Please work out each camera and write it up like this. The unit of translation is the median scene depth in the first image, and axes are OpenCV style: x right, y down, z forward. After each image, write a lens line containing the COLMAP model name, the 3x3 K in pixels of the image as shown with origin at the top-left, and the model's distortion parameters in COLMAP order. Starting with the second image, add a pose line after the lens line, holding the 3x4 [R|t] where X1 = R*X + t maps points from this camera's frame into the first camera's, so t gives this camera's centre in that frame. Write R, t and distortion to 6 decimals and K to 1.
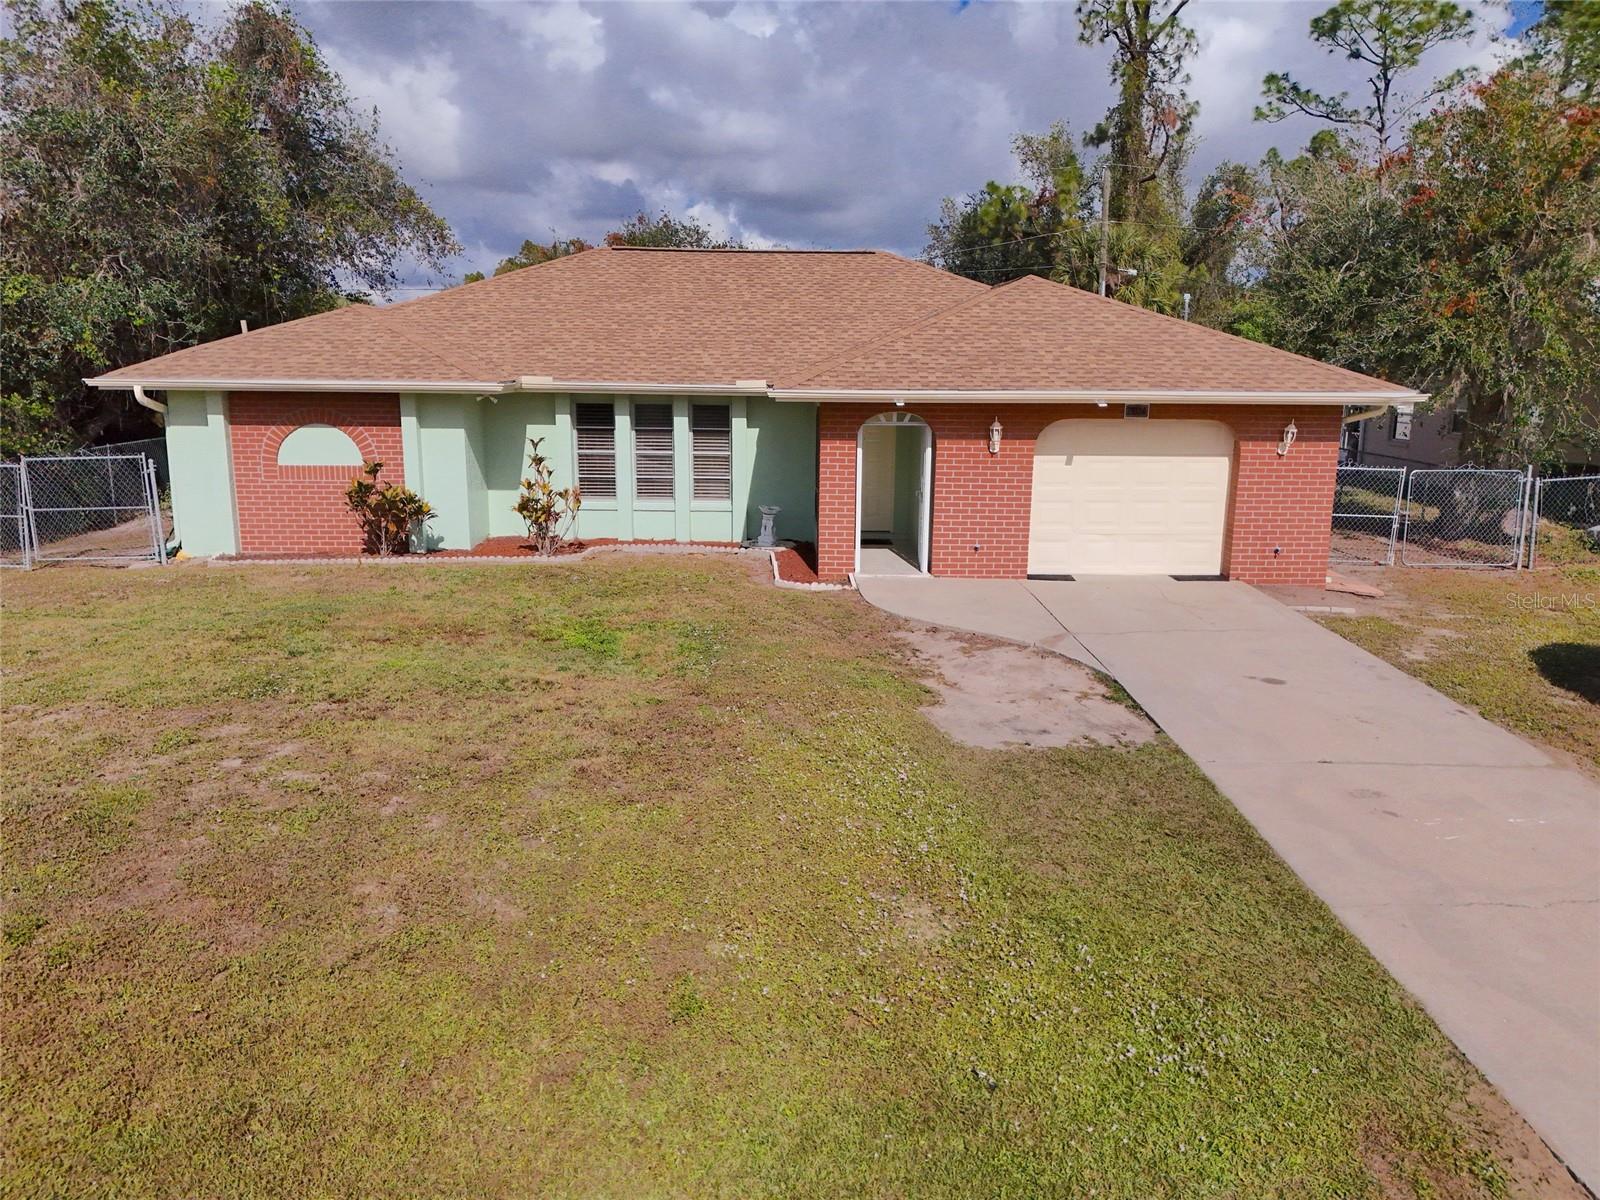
lens RADIAL K [[1154.7, 0, 800.0], [0, 1154.7, 600.0], [0, 0, 1]] dist [0.046851, -0.007041]
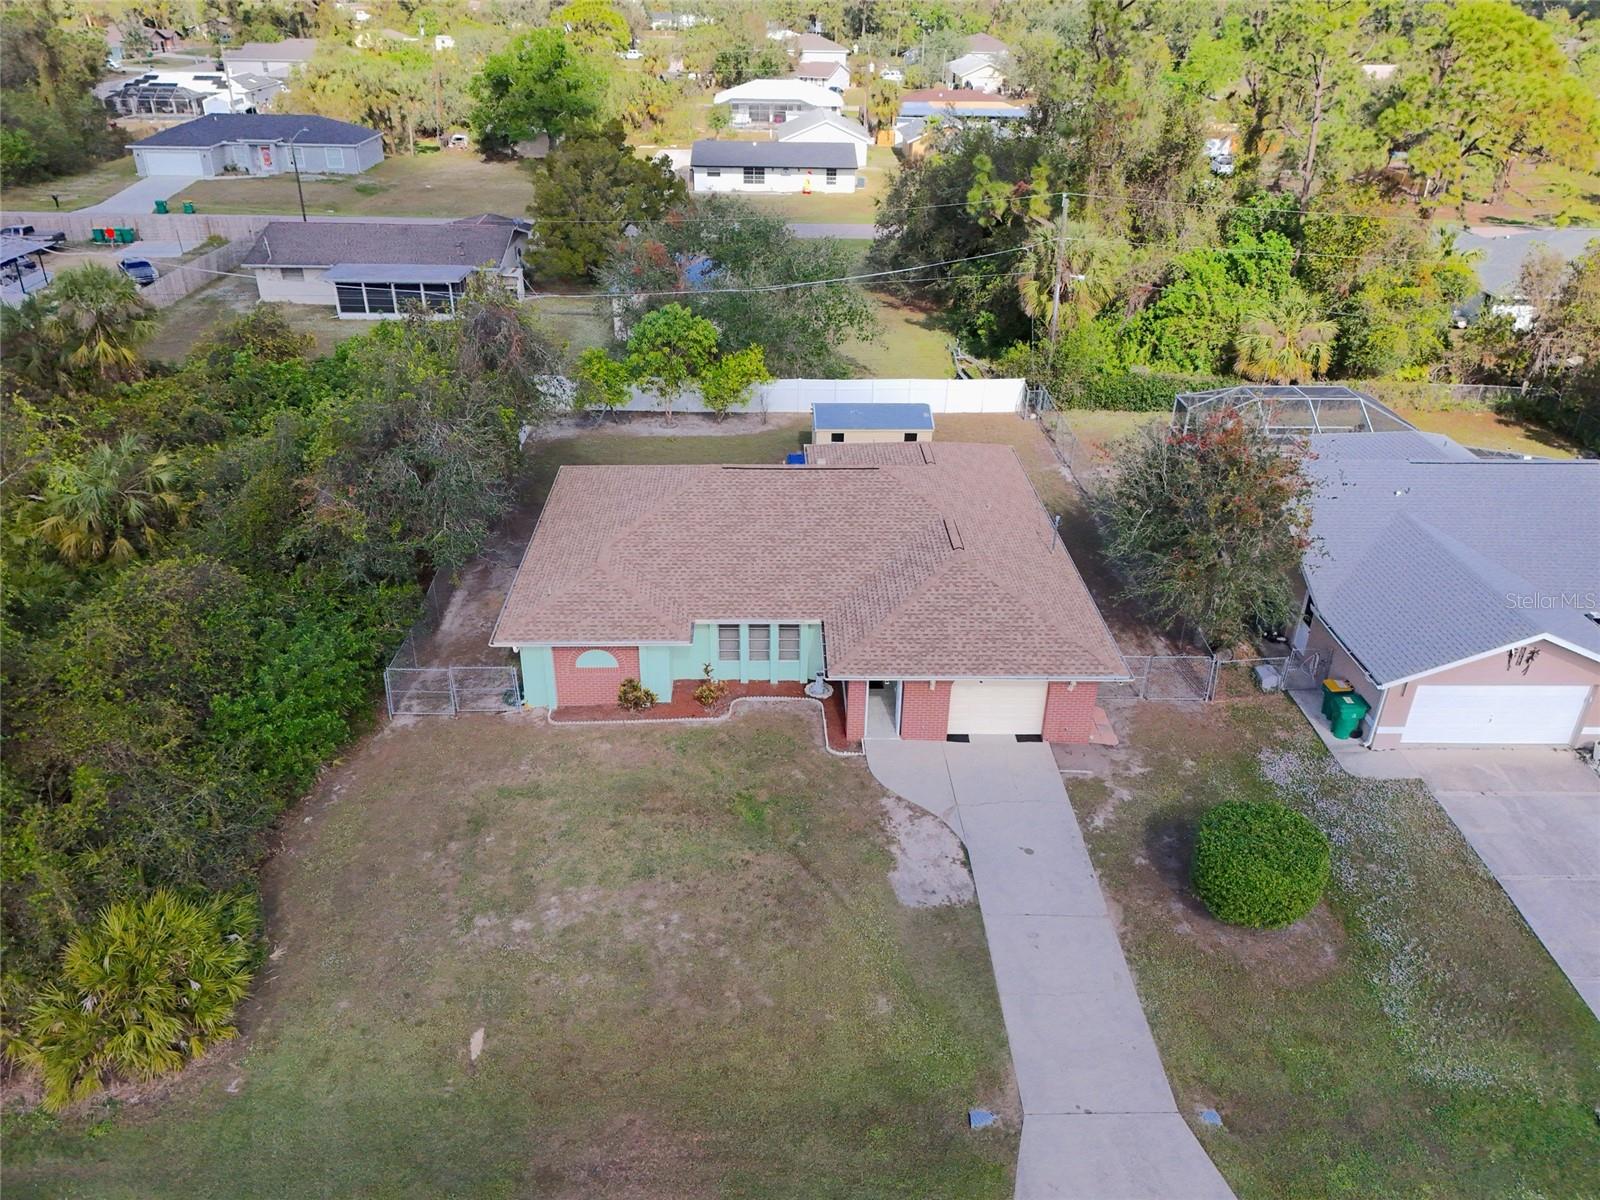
lens RADIAL K [[1167.9, 0, 798.7], [0, 1167.9, 546.7], [0, 0, 1]] dist [0.032655, -0.003380]
pose [[0.999987, 0.004940, -0.001061, -0.068044], [-0.004526, 0.969090, 0.246667, -0.850161], [0.002247, -0.246659, 0.969100, -0.928589]]
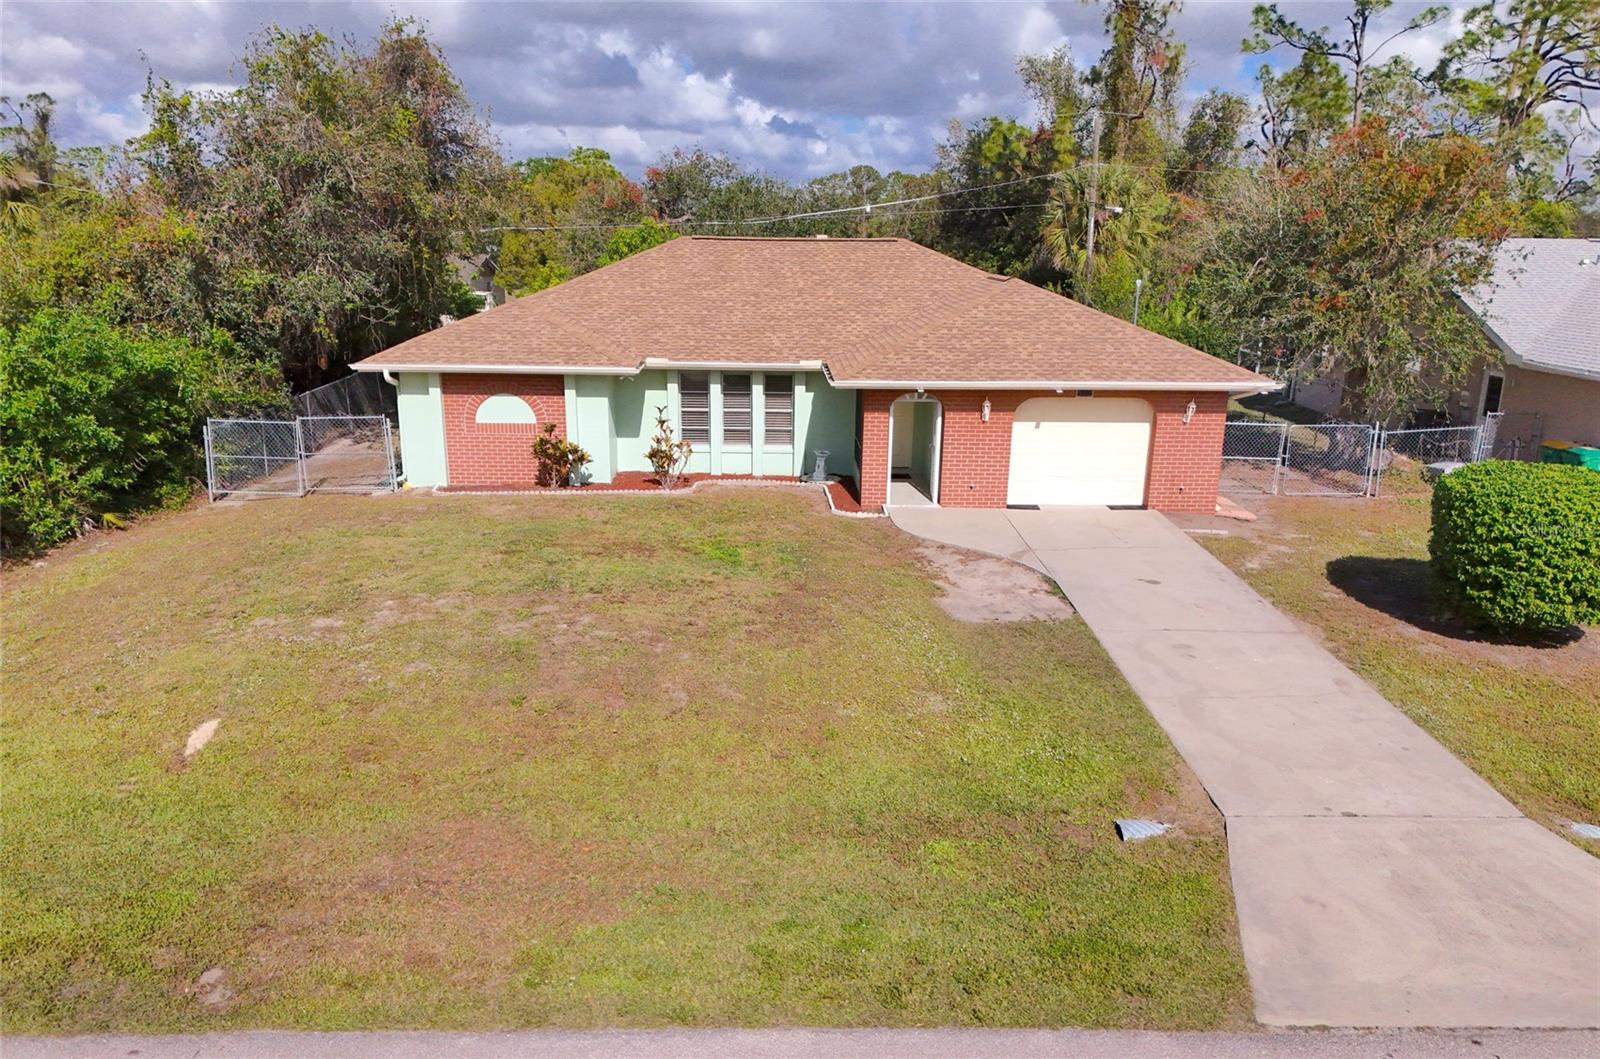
lens RADIAL K [[1156.0, 0, 788.0], [0, 1156.0, 595.1], [0, 0, 1]] dist [0.045522, -0.000243]
pose [[0.999958, 0.004782, -0.007758, -0.061500], [-0.004032, 0.995568, 0.093954, -0.043864], [0.008173, -0.093919, 0.995546, -0.433581]]
